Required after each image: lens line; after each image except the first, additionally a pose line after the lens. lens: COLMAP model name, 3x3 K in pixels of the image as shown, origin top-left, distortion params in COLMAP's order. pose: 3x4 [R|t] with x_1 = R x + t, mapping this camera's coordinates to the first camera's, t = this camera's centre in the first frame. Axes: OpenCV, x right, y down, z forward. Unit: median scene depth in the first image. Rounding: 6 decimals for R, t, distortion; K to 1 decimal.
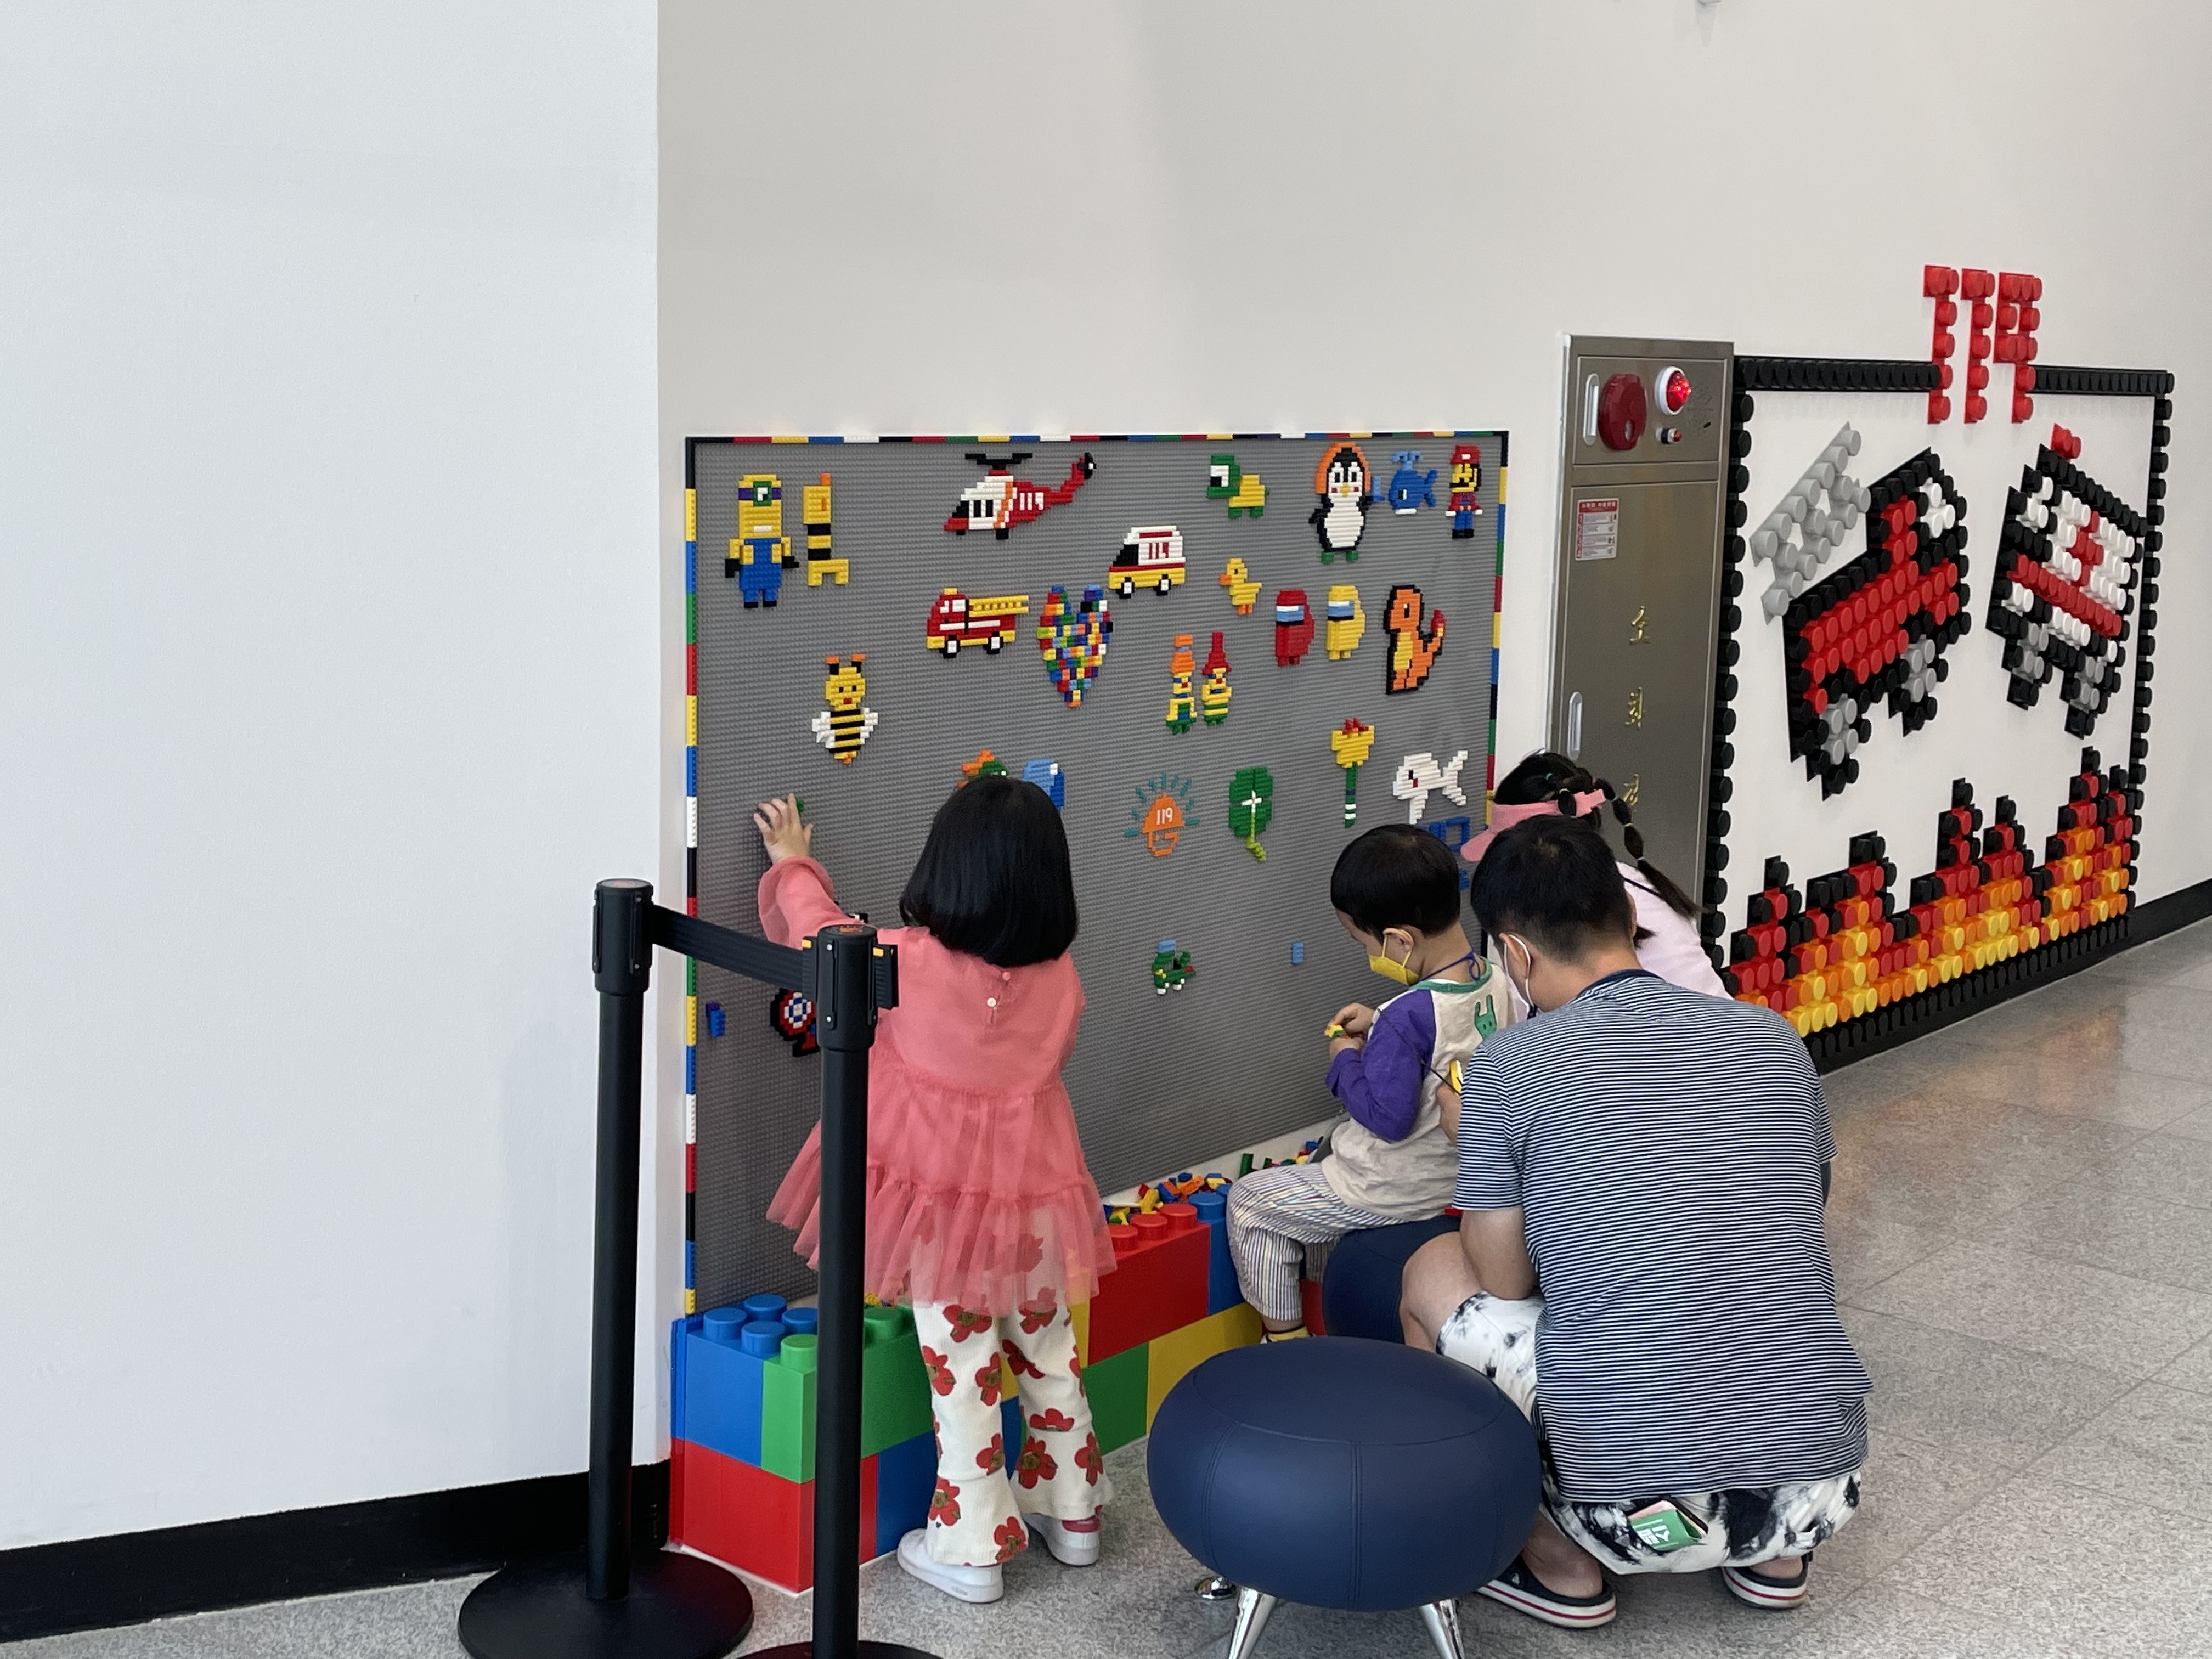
lens RADIAL K [[2729.2, 0, 1104.6], [0, 2729.2, 821.6], [0, 0, 1]] dist [0.080711, 0.000000]
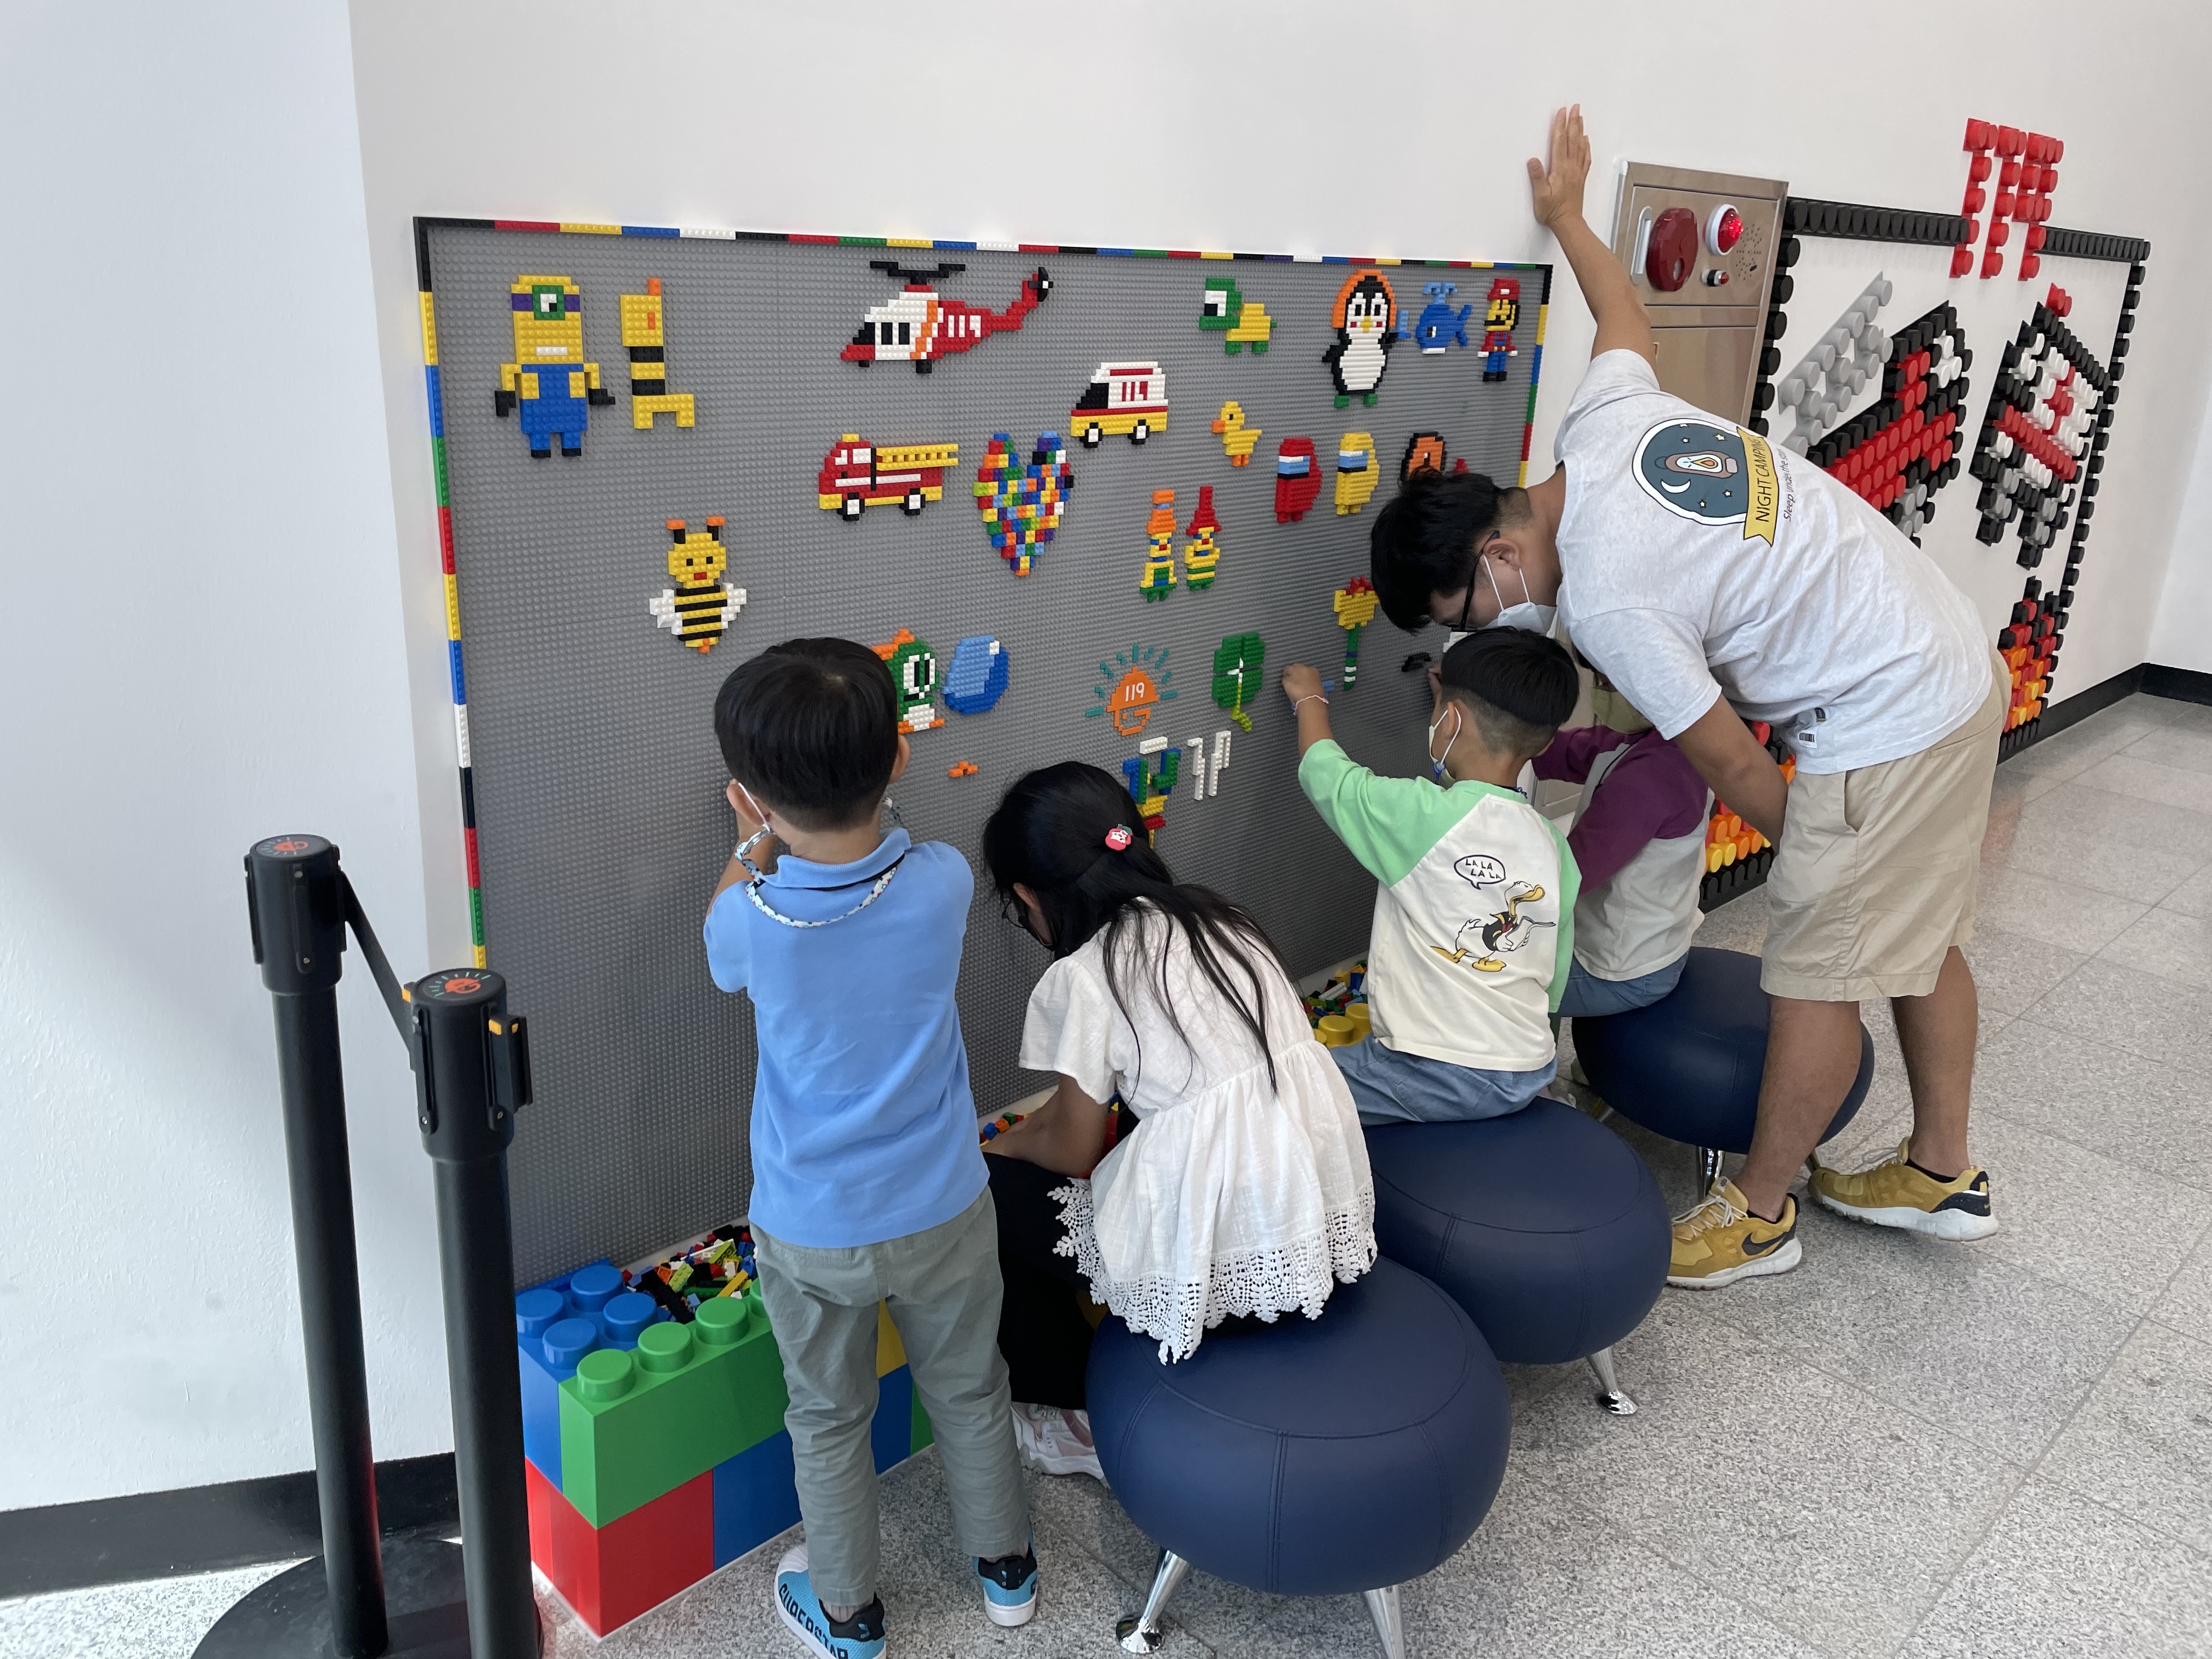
lens RADIAL K [[1697.7, 0, 1101.9], [0, 1697.7, 843.1], [0, 0, 1]] dist [0.077584, -0.098554]
pose [[0.995329, 0.055449, -0.079024, 0.055054], [-0.040763, 0.983433, 0.176631, -0.048817], [0.087509, -0.172585, 0.981100, 0.405186]]
